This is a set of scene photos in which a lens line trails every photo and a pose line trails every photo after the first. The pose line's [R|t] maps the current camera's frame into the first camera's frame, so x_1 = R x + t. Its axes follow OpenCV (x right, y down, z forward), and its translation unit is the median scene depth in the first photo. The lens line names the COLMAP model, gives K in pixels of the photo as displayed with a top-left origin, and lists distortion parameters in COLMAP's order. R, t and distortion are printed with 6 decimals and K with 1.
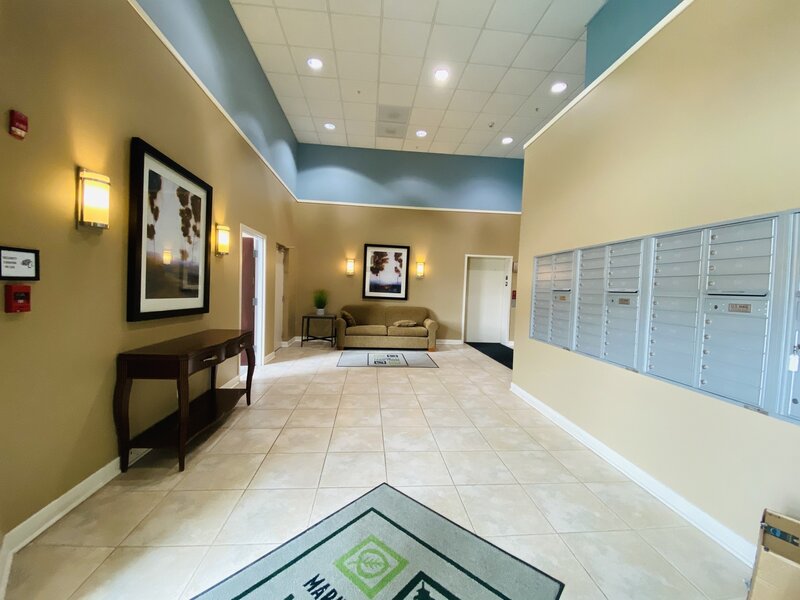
lens RADIAL K [[322.3, 0, 400.0], [0, 322.3, 300.0], [0, 0, 1]] dist [0.043764, -0.036359]
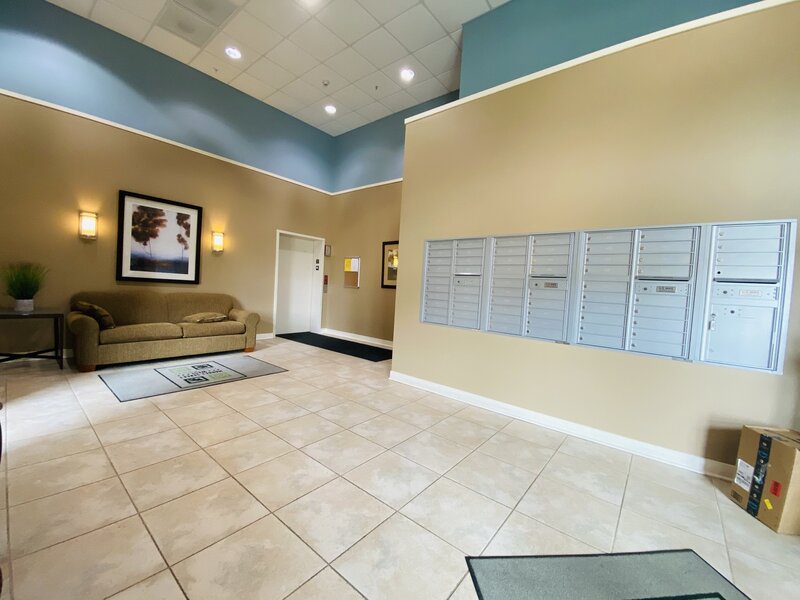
lens RADIAL K [[322.3, 0, 400.0], [0, 322.3, 300.0], [0, 0, 1]] dist [0.043764, -0.036359]
pose [[0.703236, -0.026480, 0.710464, -0.309119], [-0.004104, 0.999138, 0.041302, 0.006810], [-0.710945, -0.031961, 0.702521, 0.334091]]
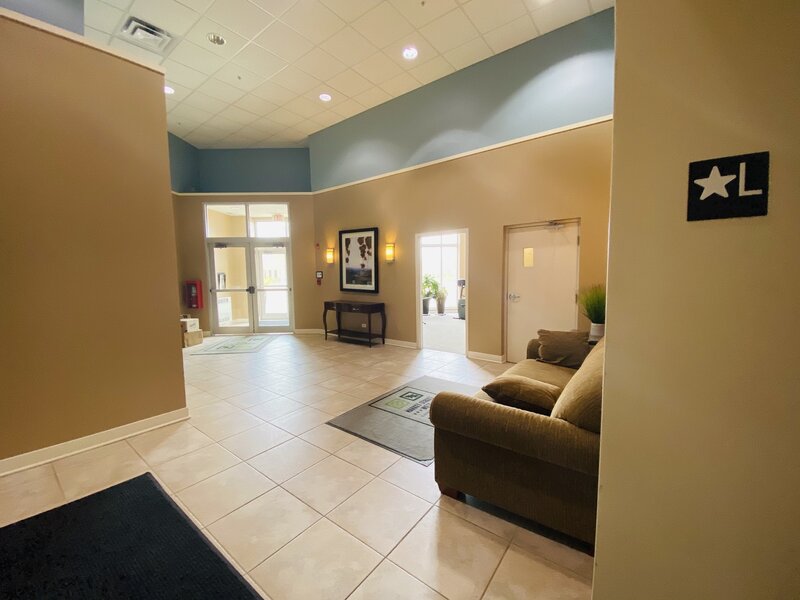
lens RADIAL K [[322.3, 0, 400.0], [0, 322.3, 300.0], [0, 0, 1]] dist [0.043764, -0.036359]
pose [[-0.678000, 0.032288, -0.734353, 0.561828], [-0.040709, 0.995852, 0.081371, -0.063826], [0.733934, 0.085064, -0.673873, 1.854861]]
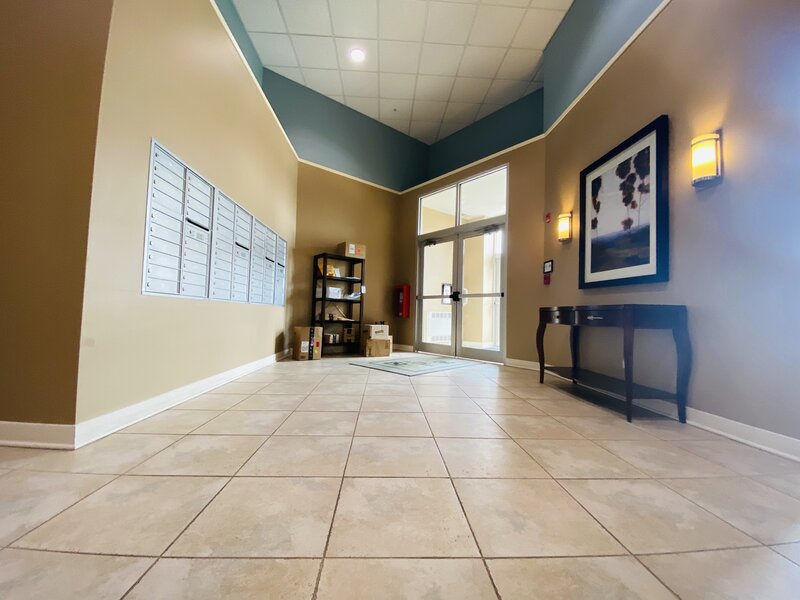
lens RADIAL K [[322.3, 0, 400.0], [0, 322.3, 300.0], [0, 0, 1]] dist [0.043764, -0.036359]
pose [[-0.996932, -0.062242, 0.047457, -0.025106], [-0.062666, 0.998006, -0.007512, 0.096617], [-0.046895, -0.010463, -0.998845, 1.368028]]
